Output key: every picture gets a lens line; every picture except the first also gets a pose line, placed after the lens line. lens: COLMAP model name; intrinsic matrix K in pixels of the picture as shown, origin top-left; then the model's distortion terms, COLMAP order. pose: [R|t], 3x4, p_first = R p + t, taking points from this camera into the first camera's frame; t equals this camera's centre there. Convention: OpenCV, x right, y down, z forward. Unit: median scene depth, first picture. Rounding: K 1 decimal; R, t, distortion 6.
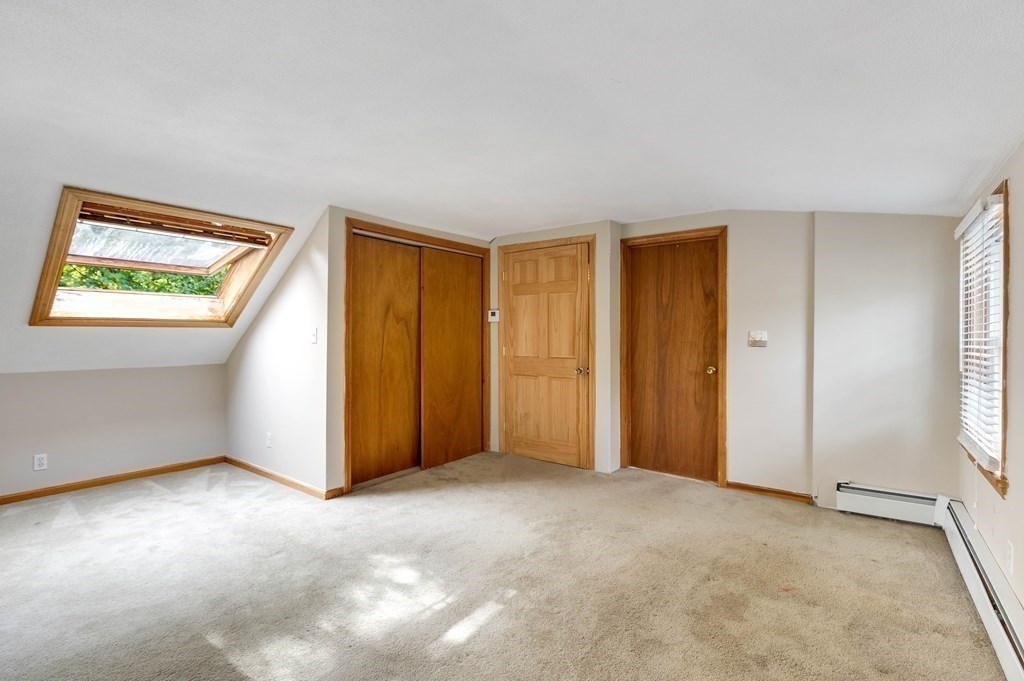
lens RADIAL K [[468.2, 0, 518.4], [0, 468.2, 338.6], [0, 0, 1]] dist [-0.000391, -0.000475]
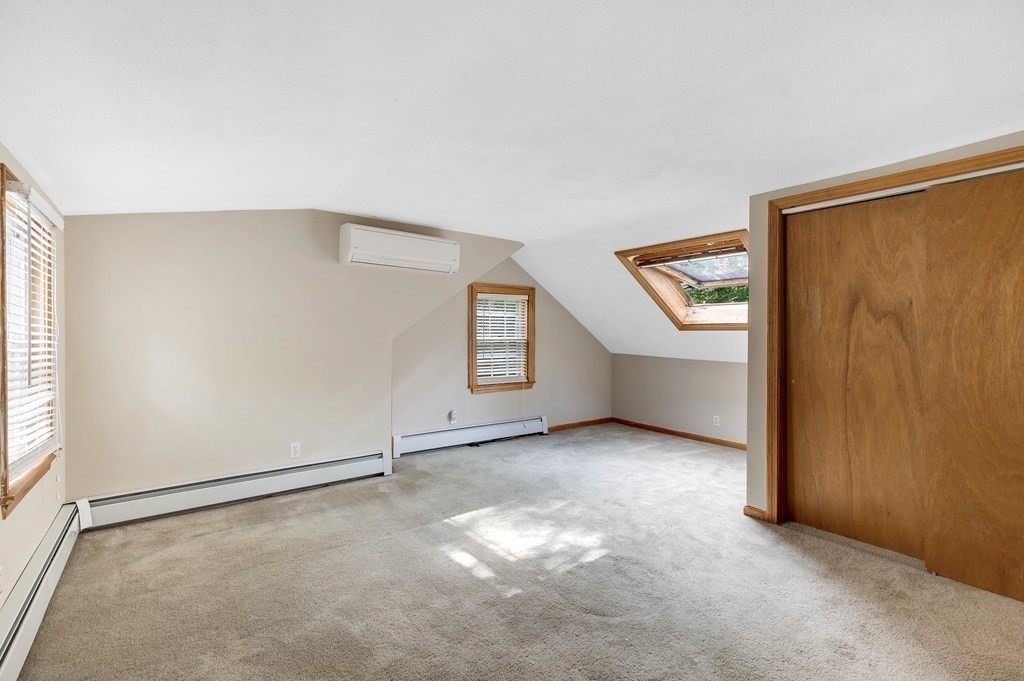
lens RADIAL K [[468.2, 0, 518.4], [0, 468.2, 338.6], [0, 0, 1]] dist [-0.000391, -0.000475]
pose [[-0.277567, 0.008572, -0.960668, 0.539097], [-0.014574, 0.999808, 0.013132, -0.009703], [0.960596, 0.017646, -0.277389, 0.726994]]
